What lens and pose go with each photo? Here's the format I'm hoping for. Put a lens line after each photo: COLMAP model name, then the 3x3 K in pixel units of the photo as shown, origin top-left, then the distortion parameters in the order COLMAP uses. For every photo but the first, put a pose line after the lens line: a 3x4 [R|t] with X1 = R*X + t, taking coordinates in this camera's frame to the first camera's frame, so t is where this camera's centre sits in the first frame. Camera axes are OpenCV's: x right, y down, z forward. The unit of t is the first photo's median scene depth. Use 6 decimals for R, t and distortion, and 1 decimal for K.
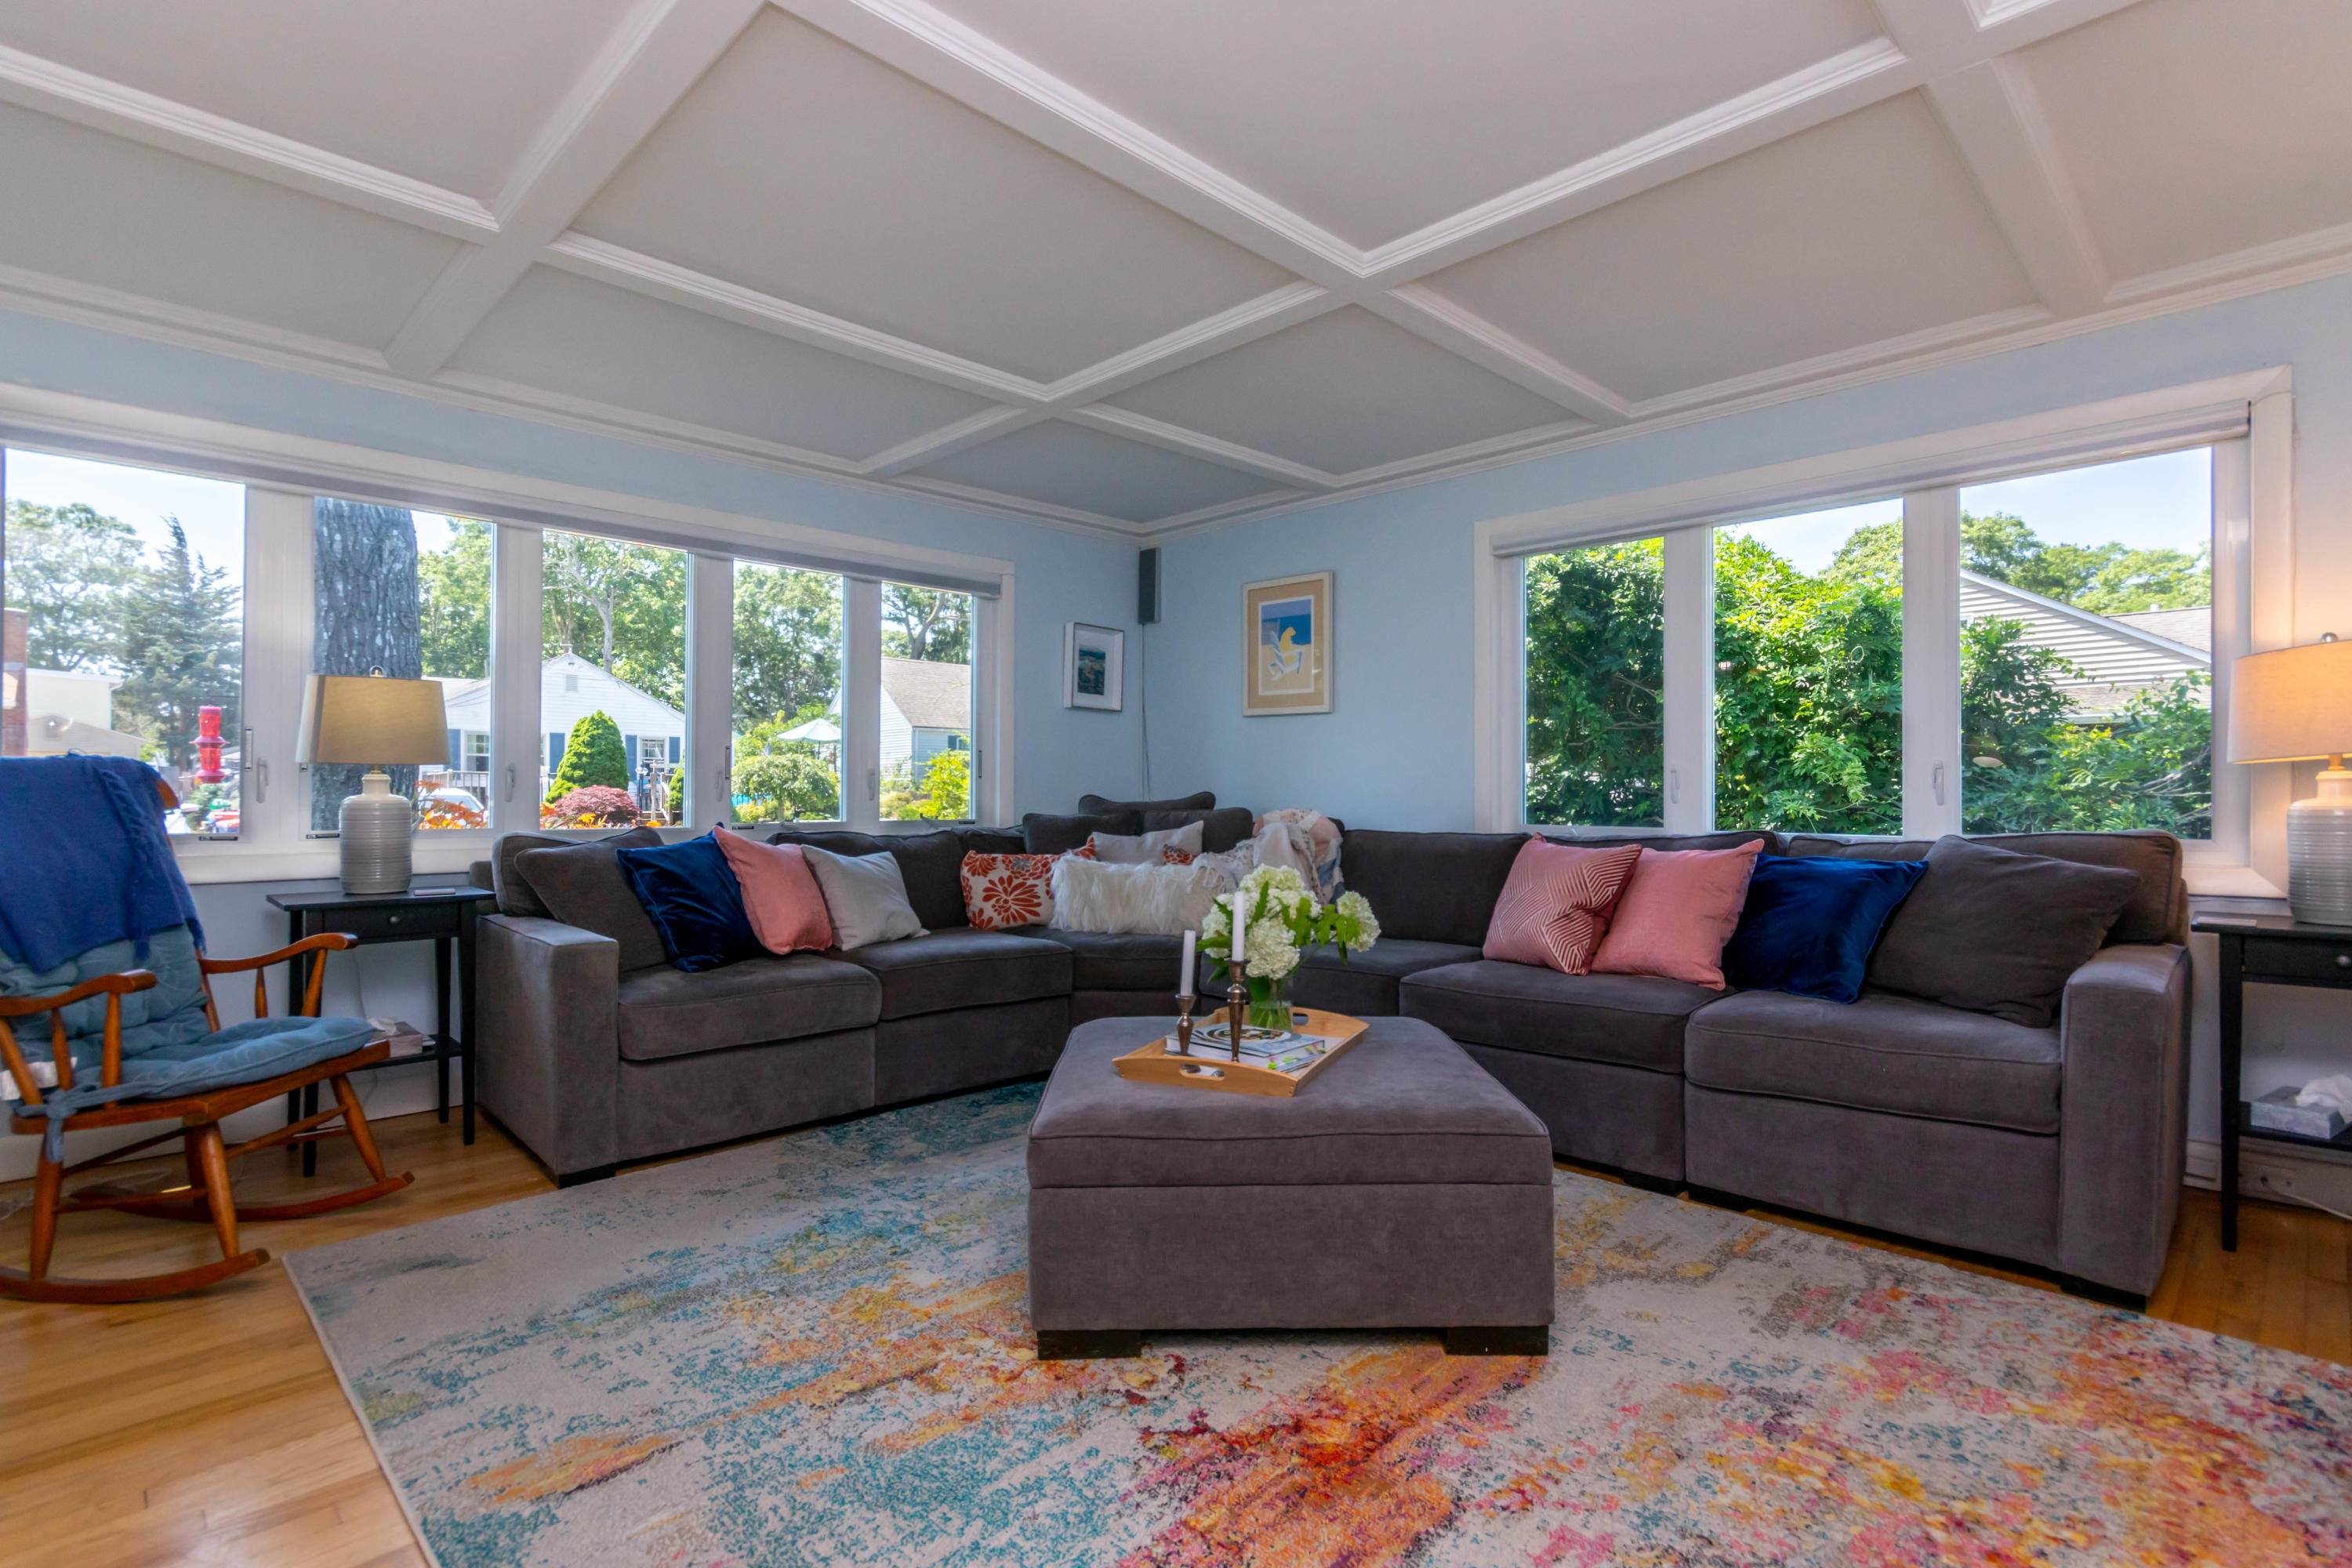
lens RADIAL K [[1105.0, 0, 1195.2], [0, 1105.0, 776.7], [0, 0, 1]] dist [0.000700, 0.000247]
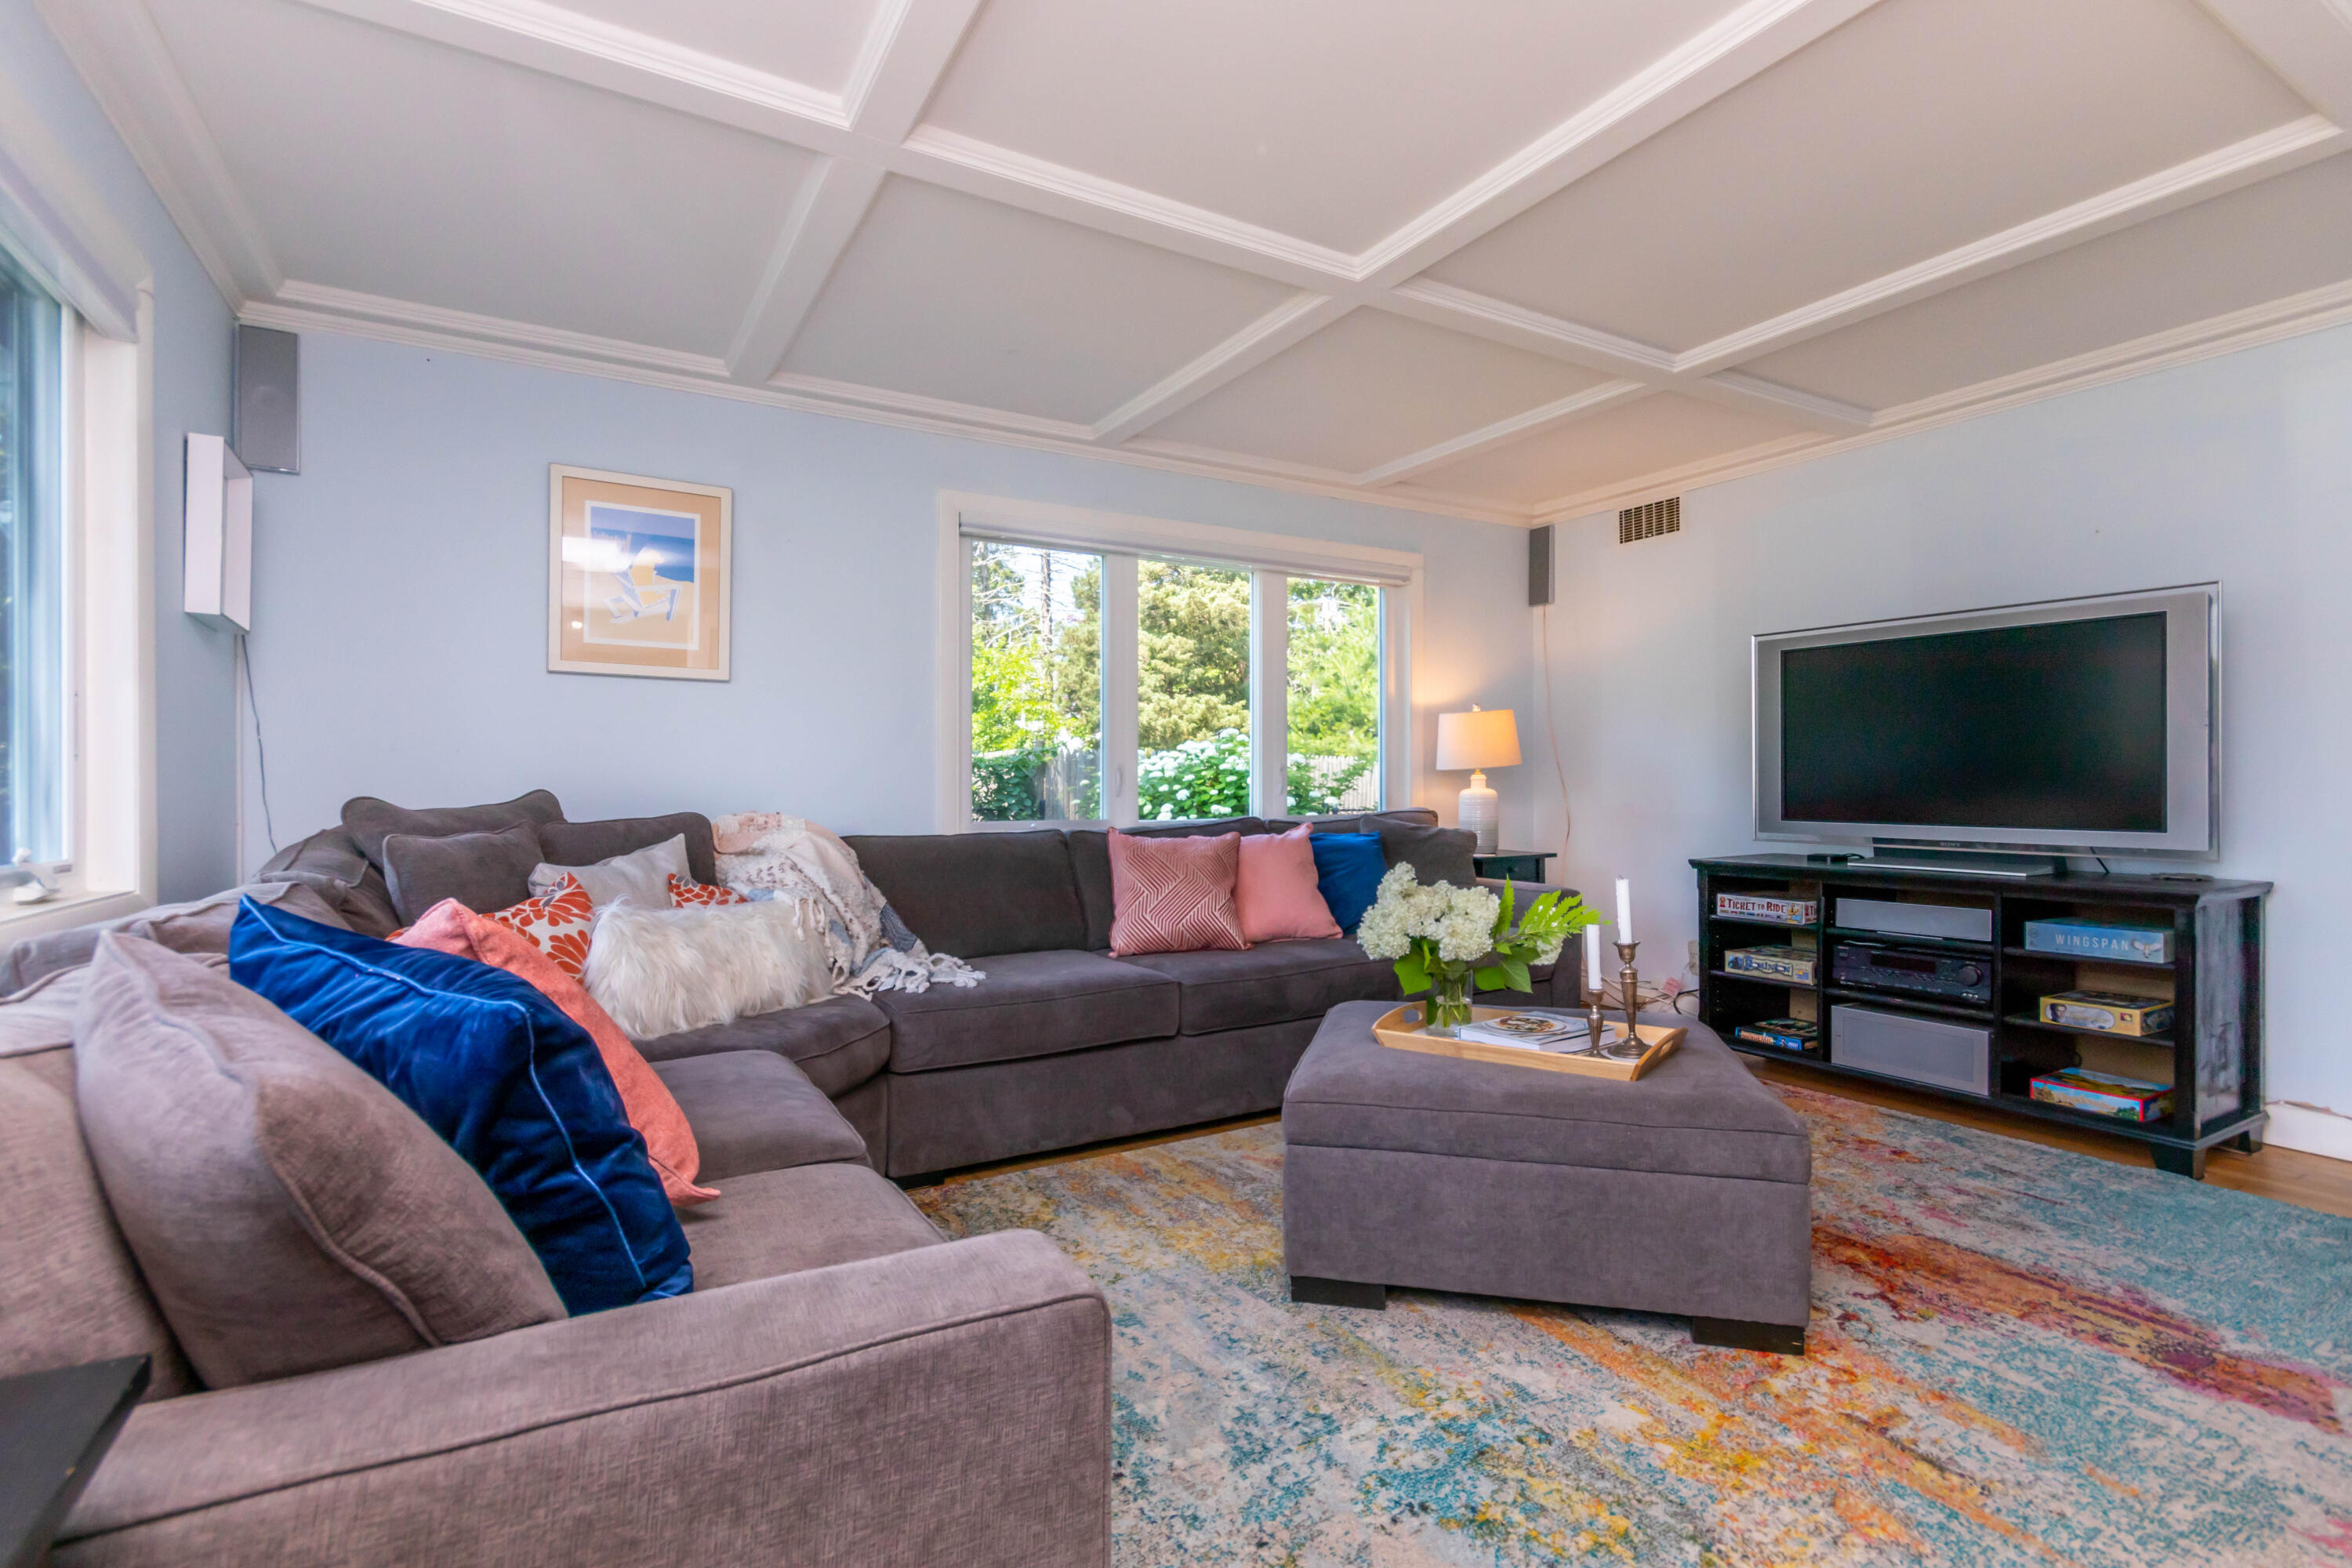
lens RADIAL K [[1105.0, 0, 1168.3], [0, 1105.0, 785.0], [0, 0, 1]] dist [0.000700, 0.000247]
pose [[0.263823, -0.000866, 0.964571, -1.285728], [-0.007655, 0.999966, 0.002991, 0.015028], [-0.964541, -0.008173, 0.263807, 1.326752]]
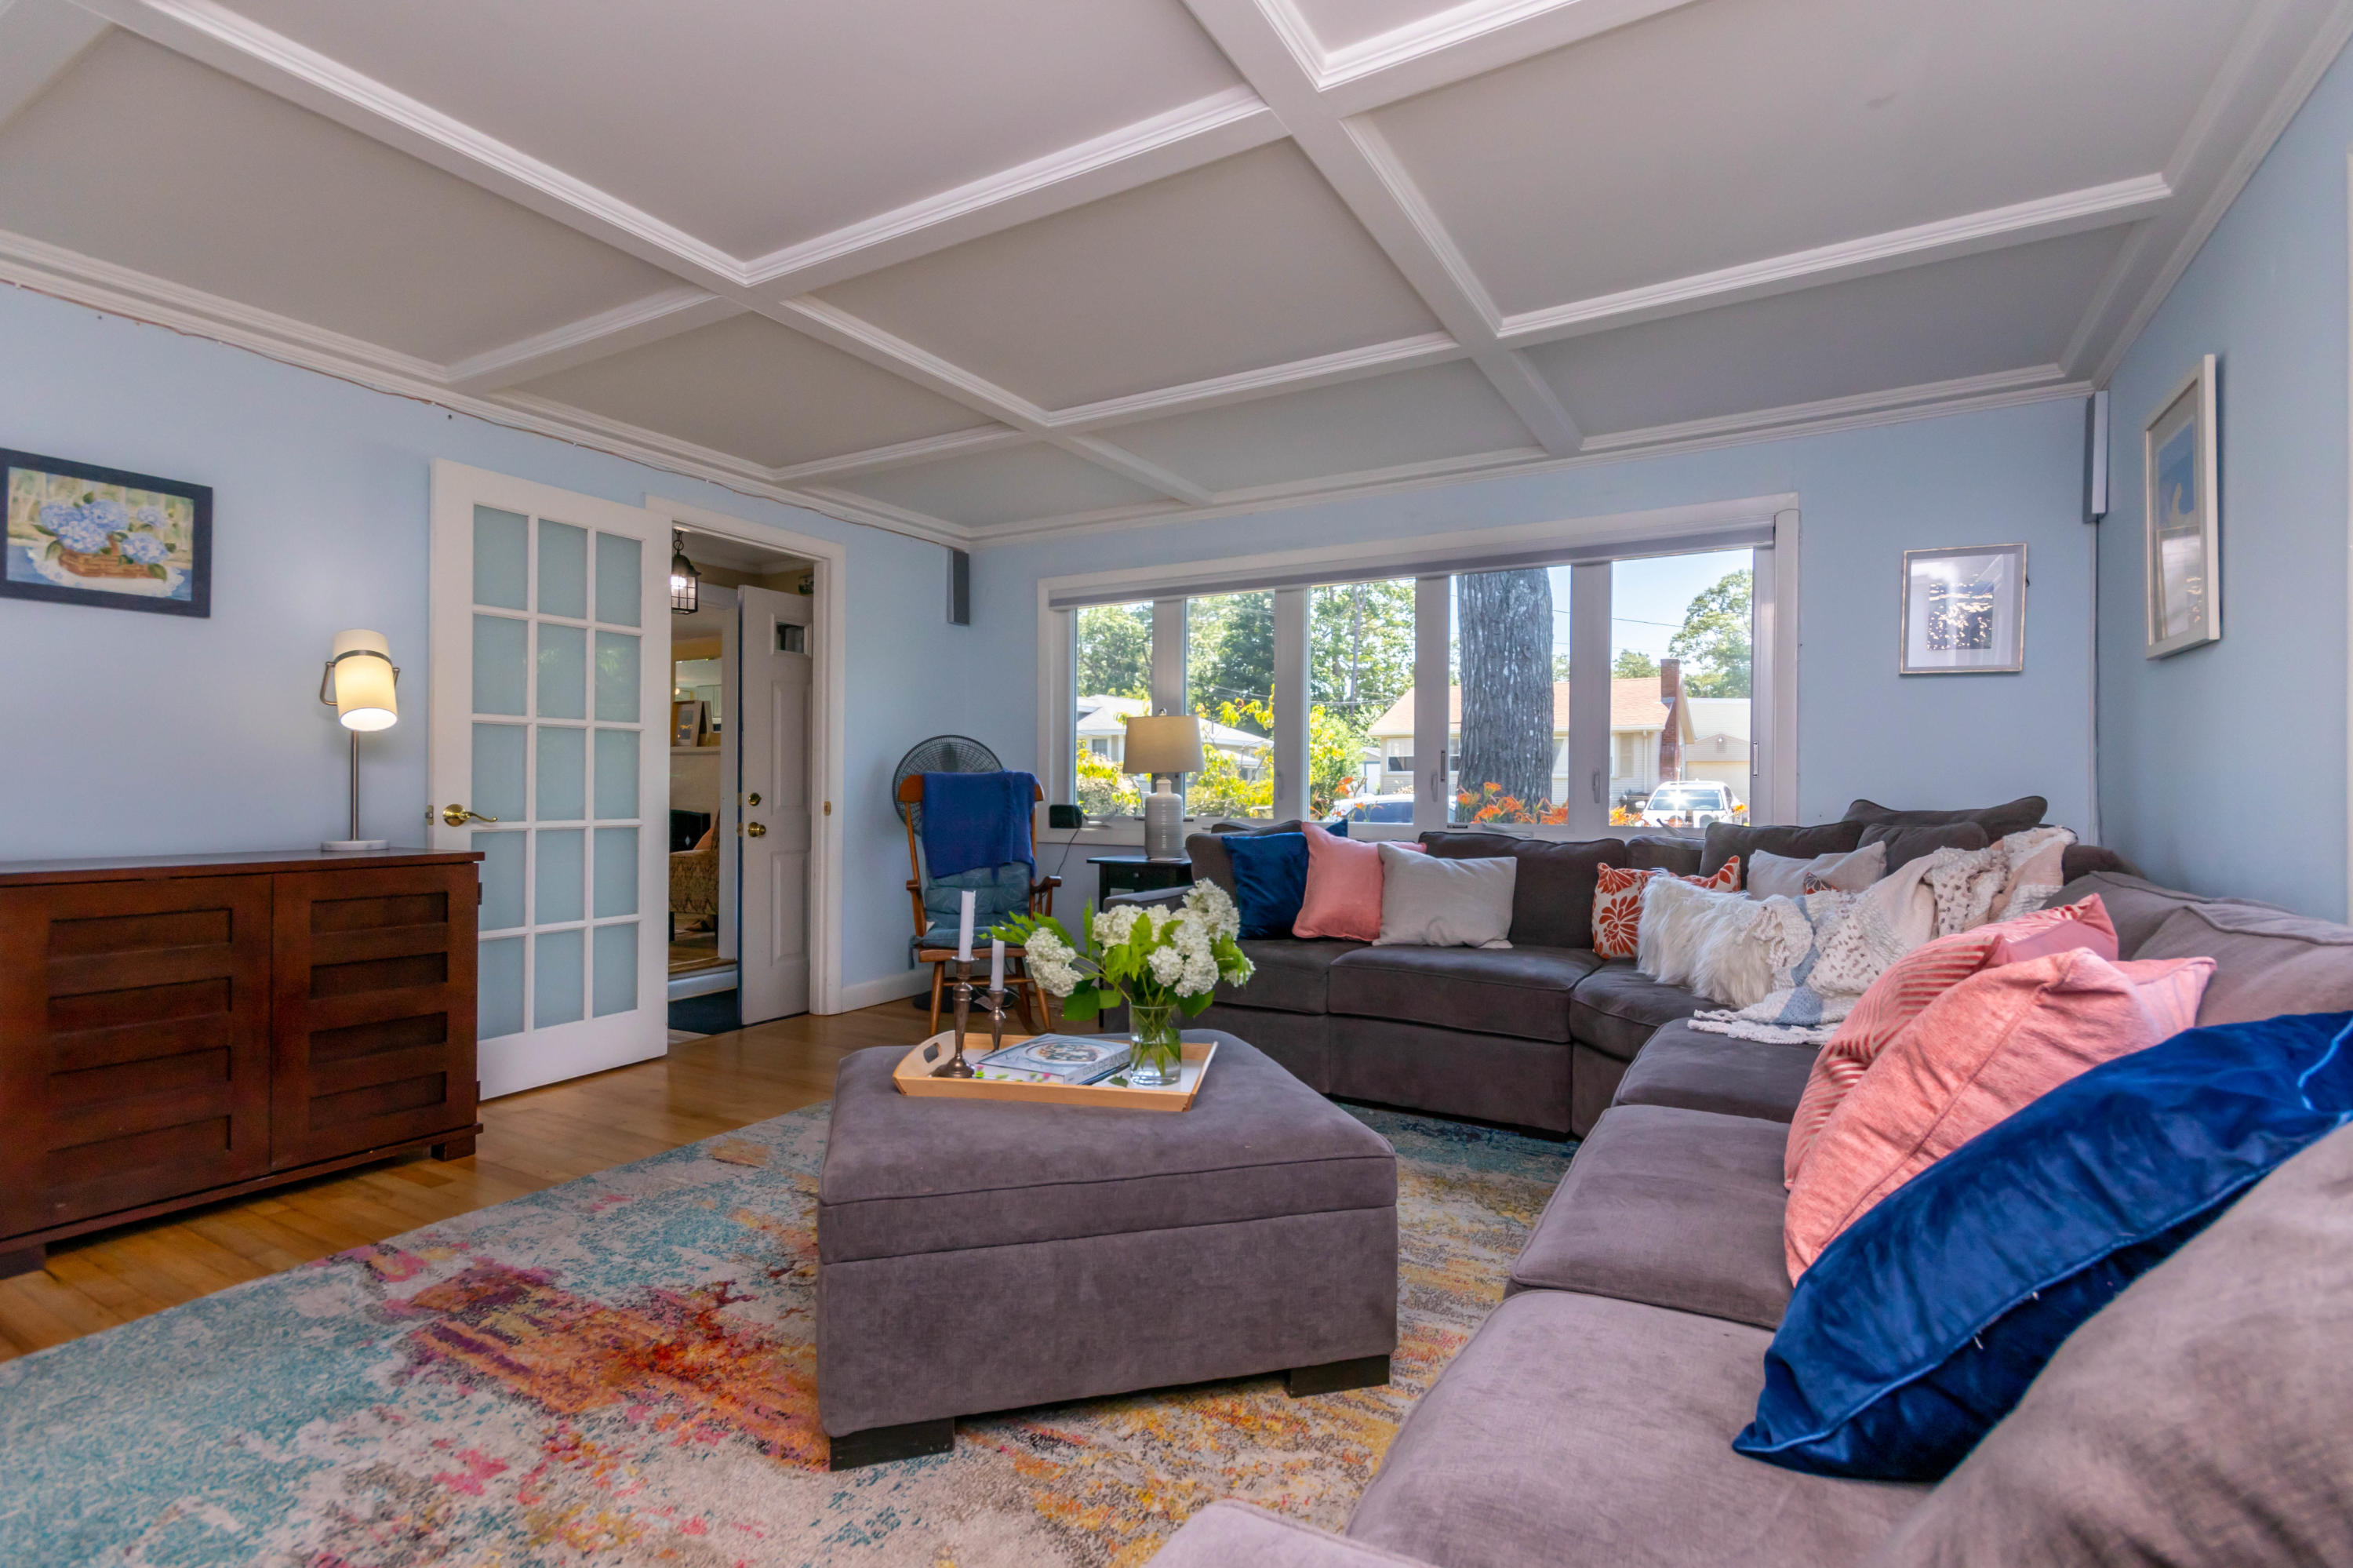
lens RADIAL K [[1105.5, 0, 1191.0], [0, 1105.5, 791.1], [0, 0, 1]] dist [0.000700, 0.000247]
pose [[0.260586, 0.002466, -0.965448, 1.227901], [0.006676, 0.999968, 0.004356, 0.013038], [0.965428, -0.007580, 0.260561, 1.085520]]
